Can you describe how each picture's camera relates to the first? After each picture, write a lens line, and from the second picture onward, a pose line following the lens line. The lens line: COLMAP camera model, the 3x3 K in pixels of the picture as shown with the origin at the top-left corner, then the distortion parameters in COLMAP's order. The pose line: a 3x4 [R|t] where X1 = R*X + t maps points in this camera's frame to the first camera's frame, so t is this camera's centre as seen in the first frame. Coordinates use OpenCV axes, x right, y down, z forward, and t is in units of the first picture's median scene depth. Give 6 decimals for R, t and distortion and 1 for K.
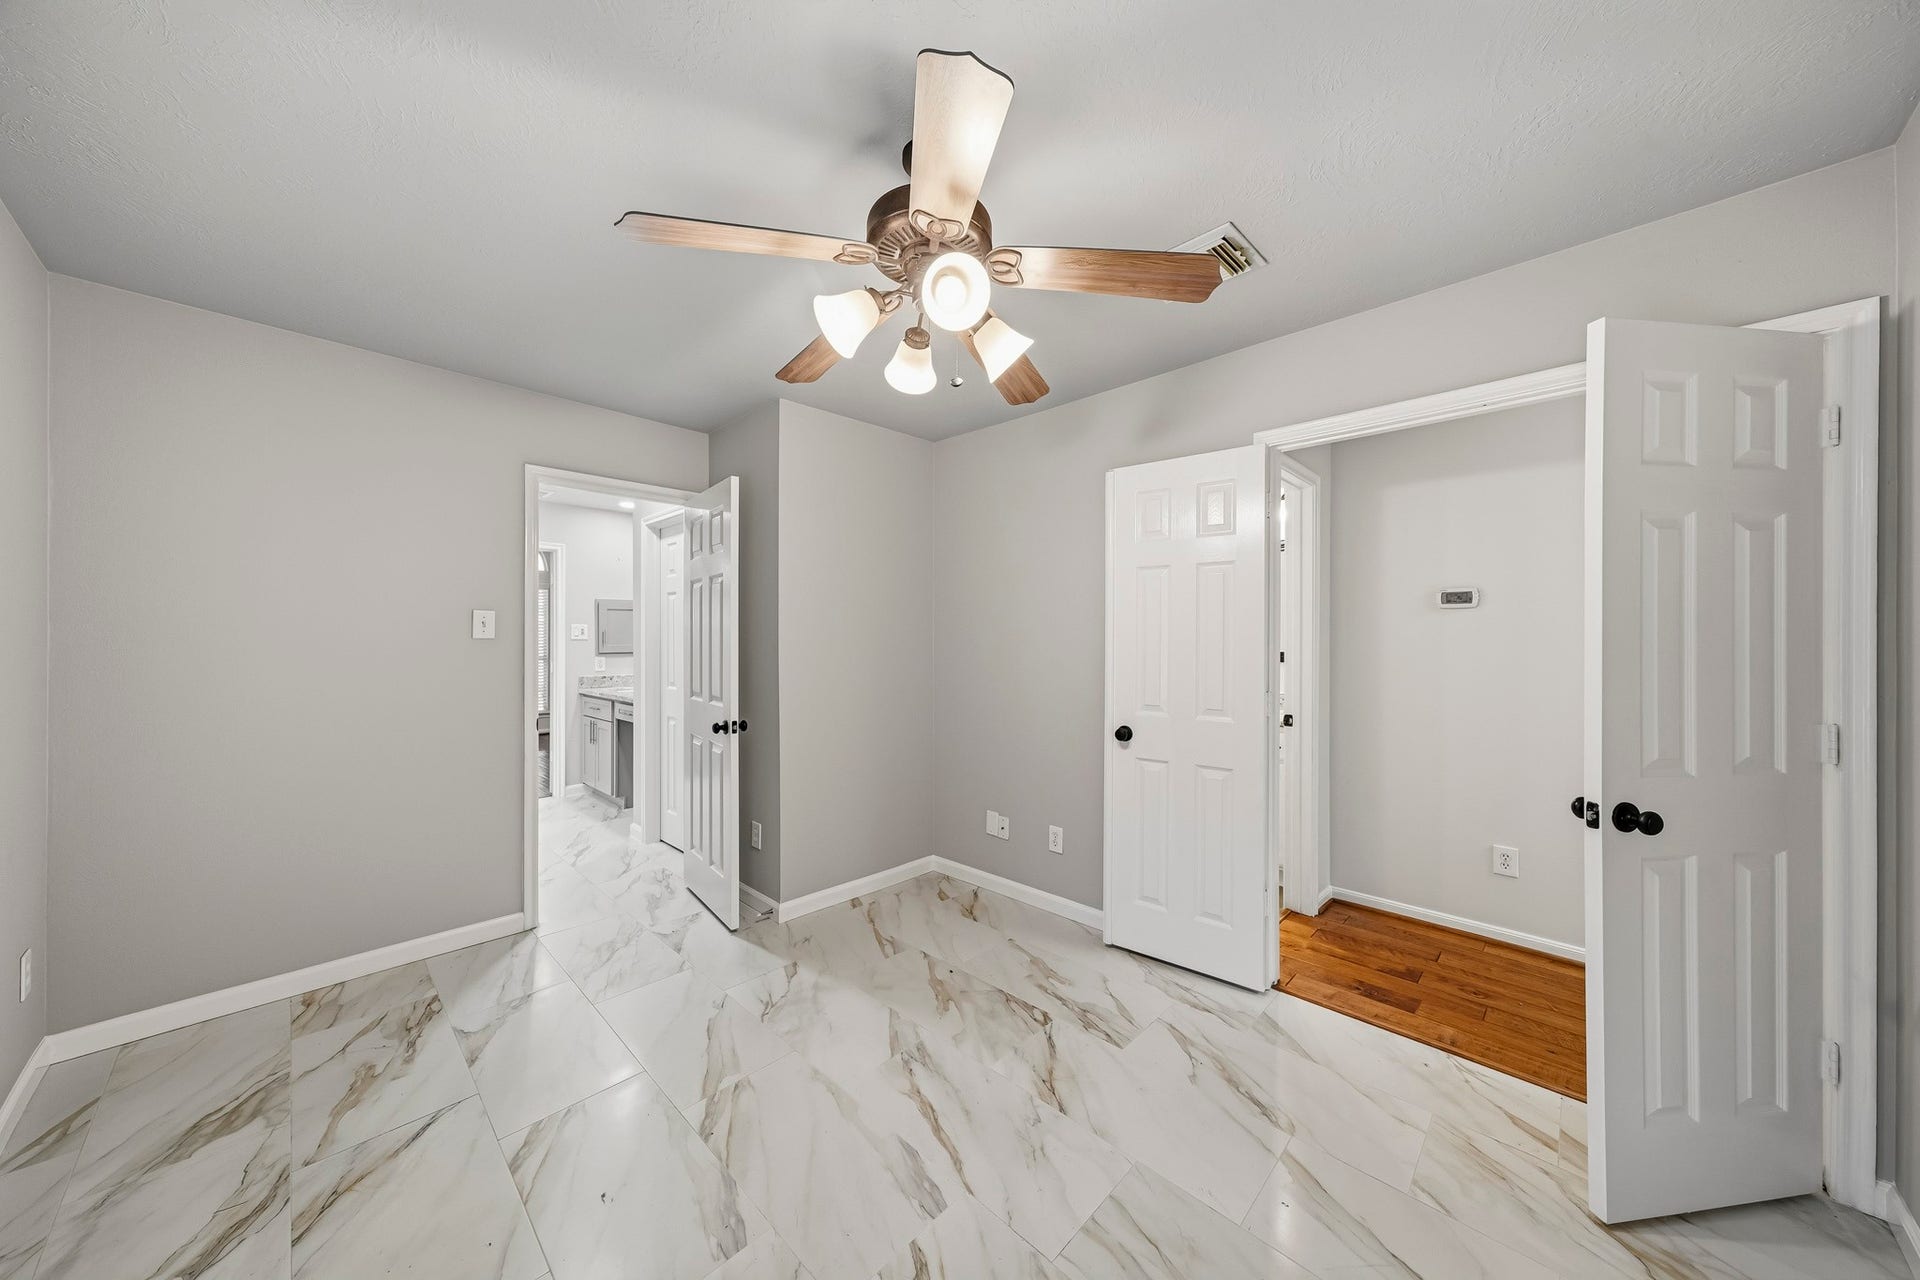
lens RADIAL K [[637.5, 0, 960.0], [0, 637.5, 640.0], [0, 0, 1]] dist [0.015993, 0.000119]
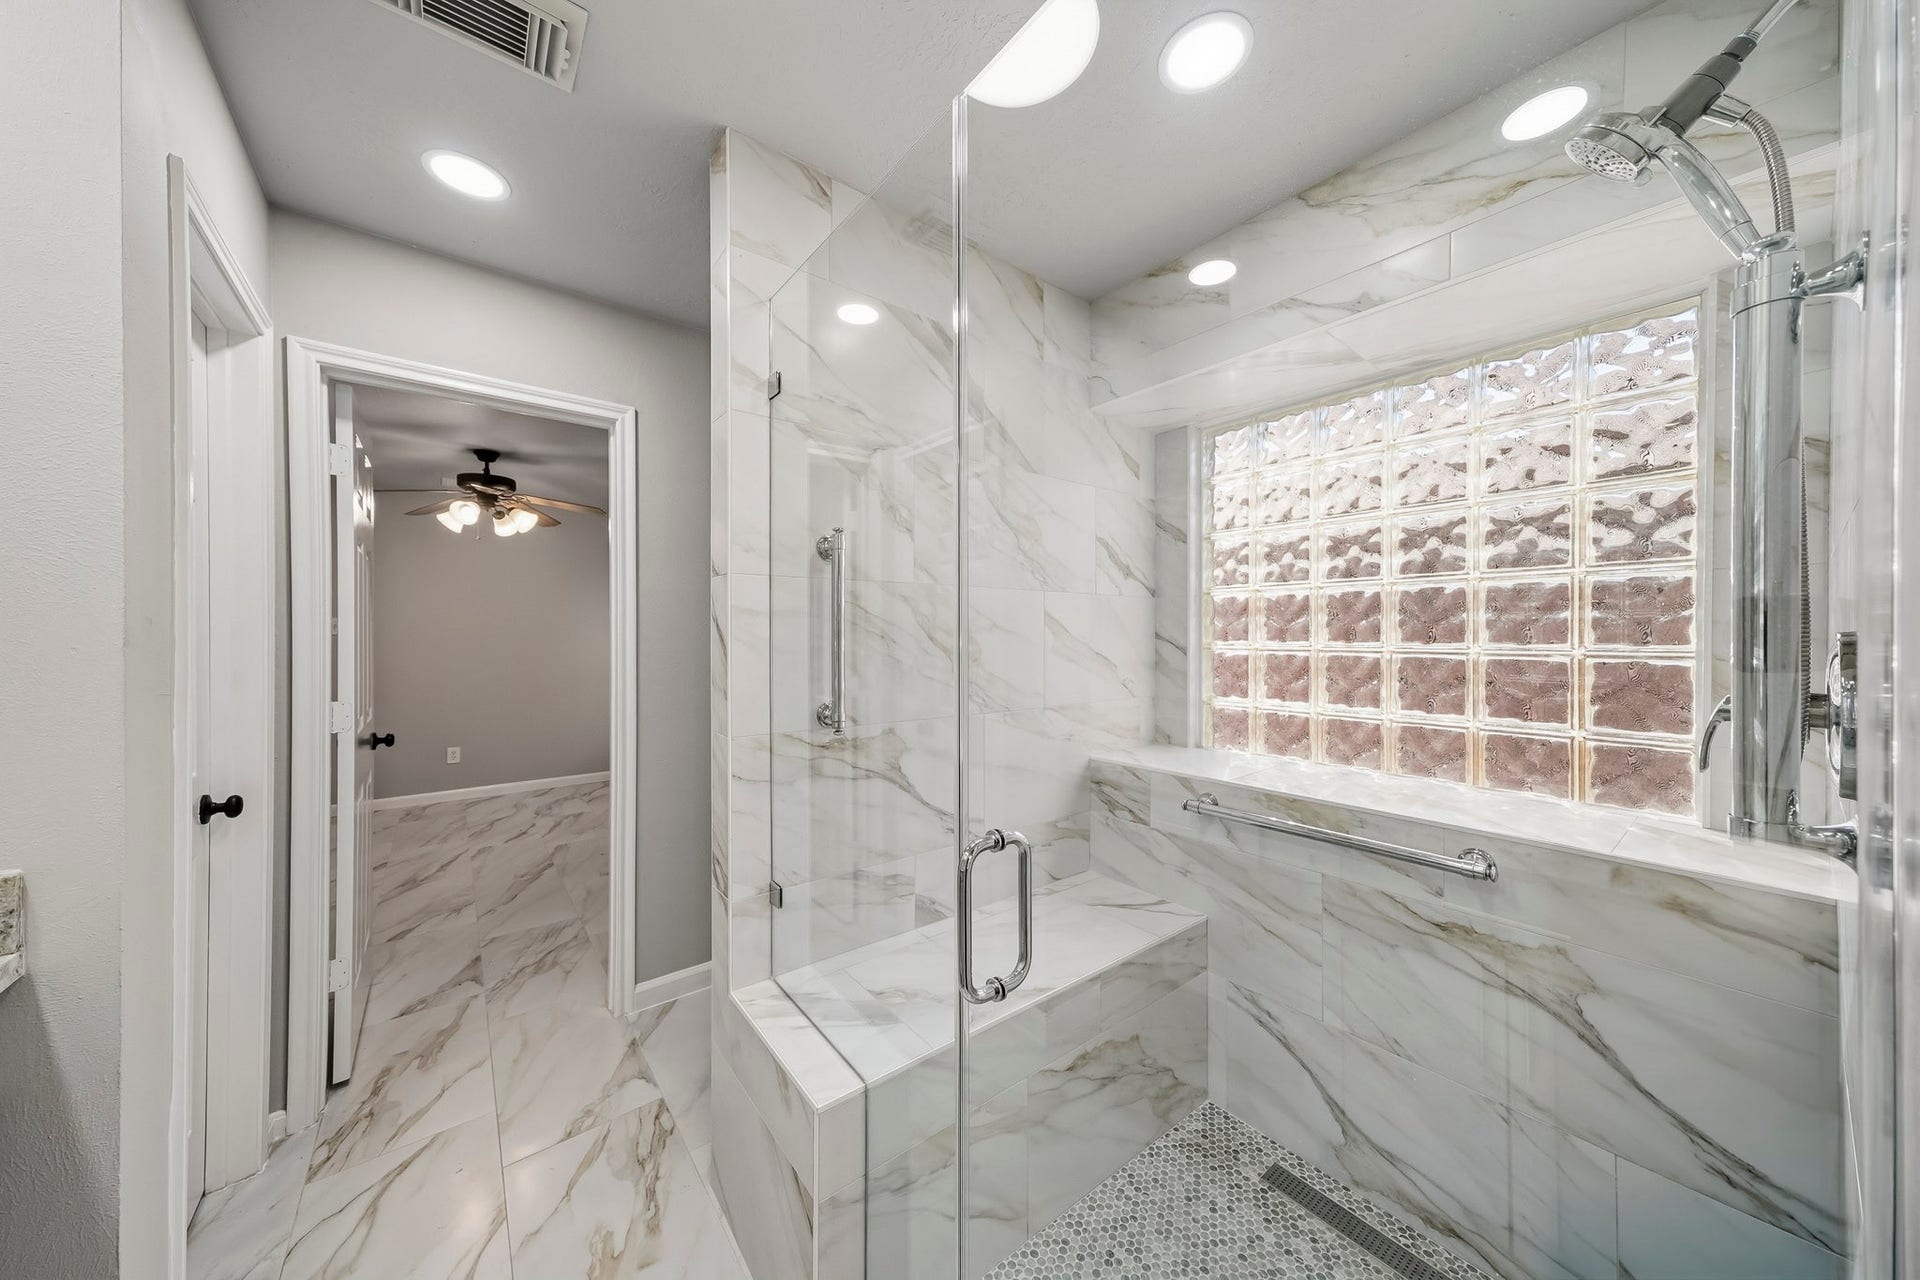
lens RADIAL K [[637.8, 0, 956.3], [0, 637.8, 634.4], [0, 0, 1]] dist [0.000474, 0.005807]
pose [[-0.991127, 0.002734, 0.132892, -1.431714], [0.002826, 0.999996, 0.000503, 0.008261], [-0.132890, 0.000874, -0.991130, 2.084466]]
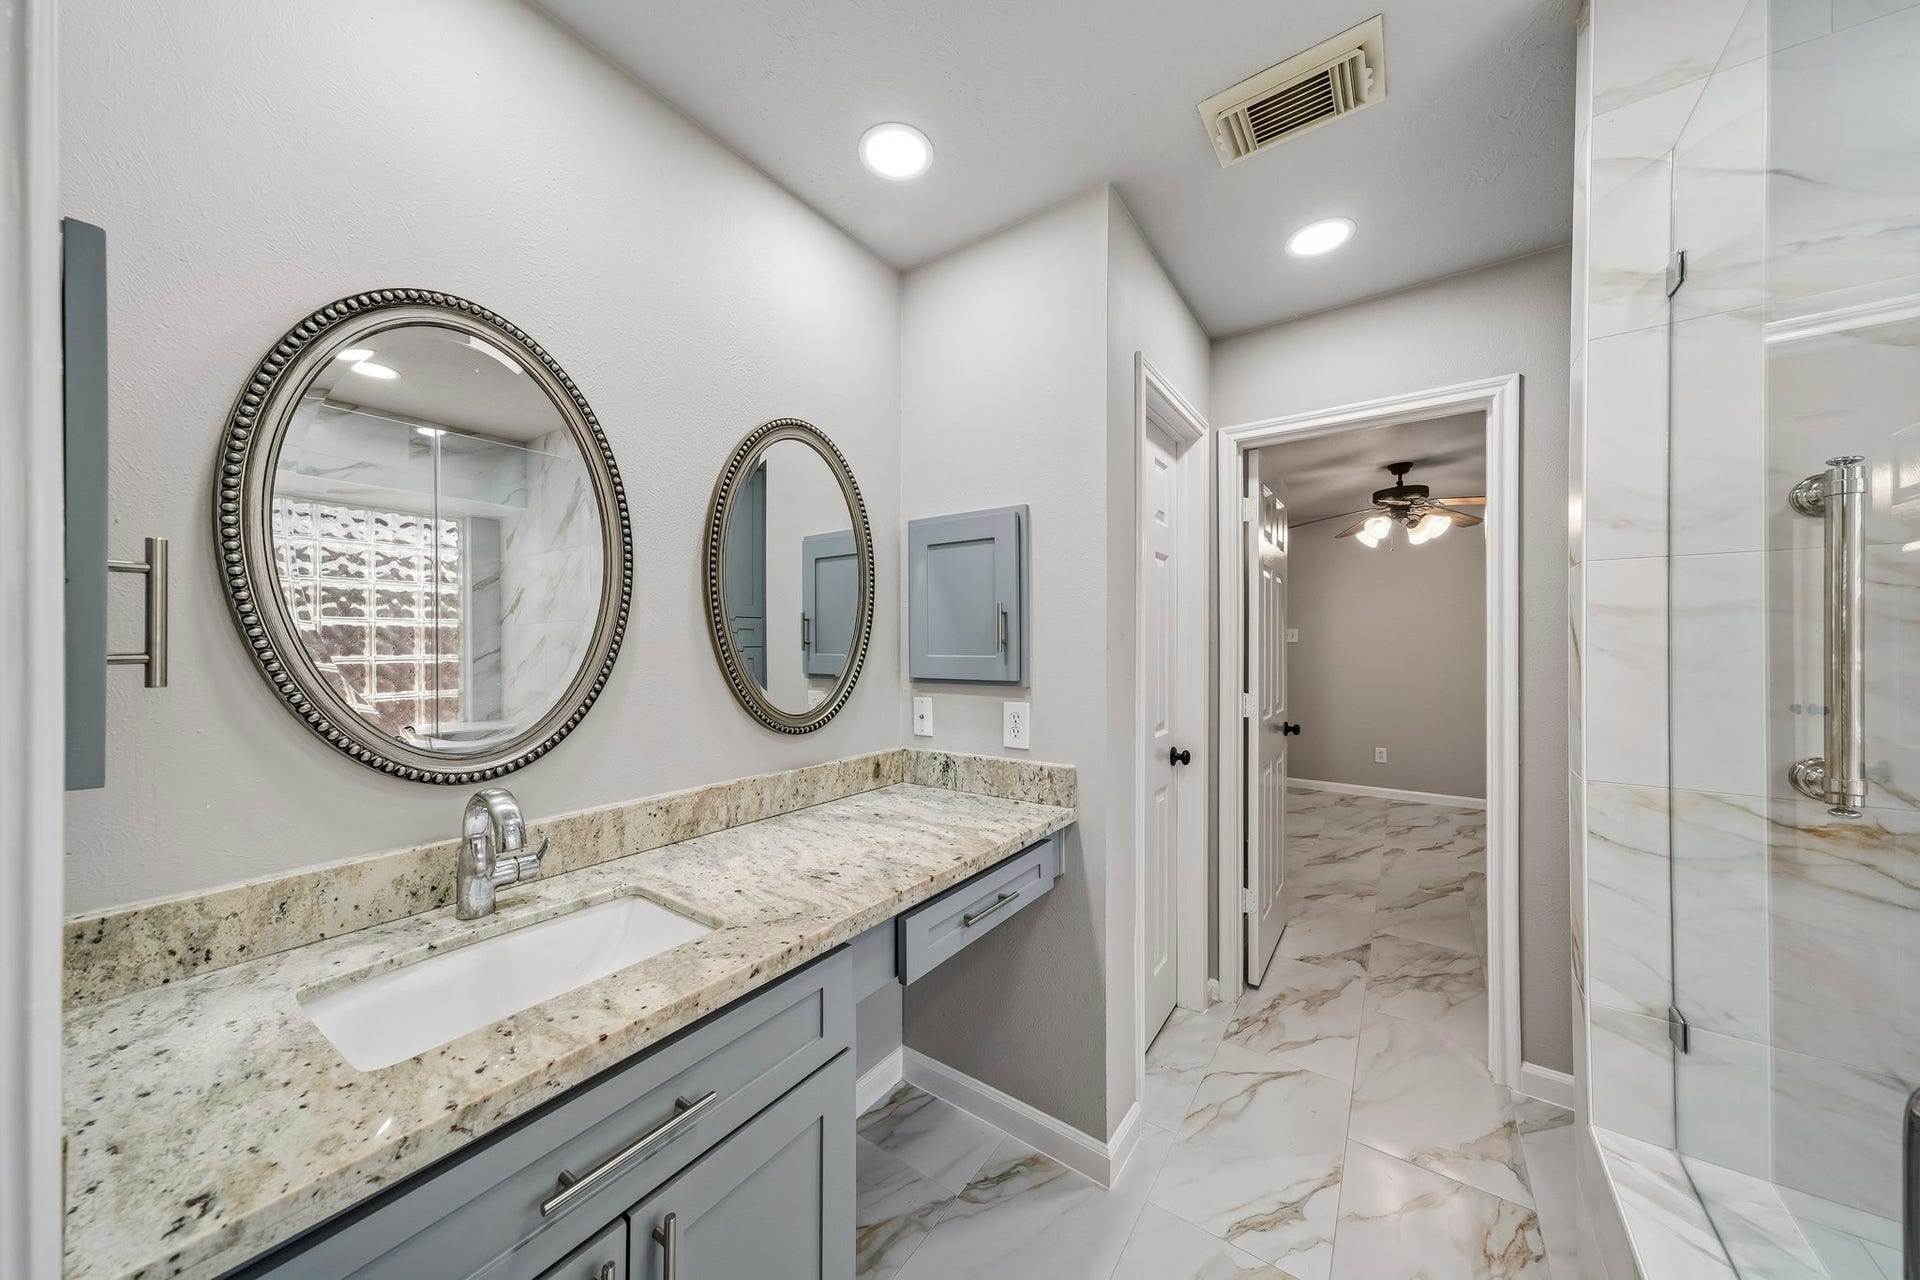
lens RADIAL K [[637.5, 0, 960.0], [0, 637.5, 640.0], [0, 0, 1]] dist [0.015993, 0.000119]
pose [[-0.151681, 0.007897, 0.988398, -1.525454], [0.004025, 0.999965, -0.007371, 0.007976], [-0.988421, 0.002860, -0.151708, 2.022919]]
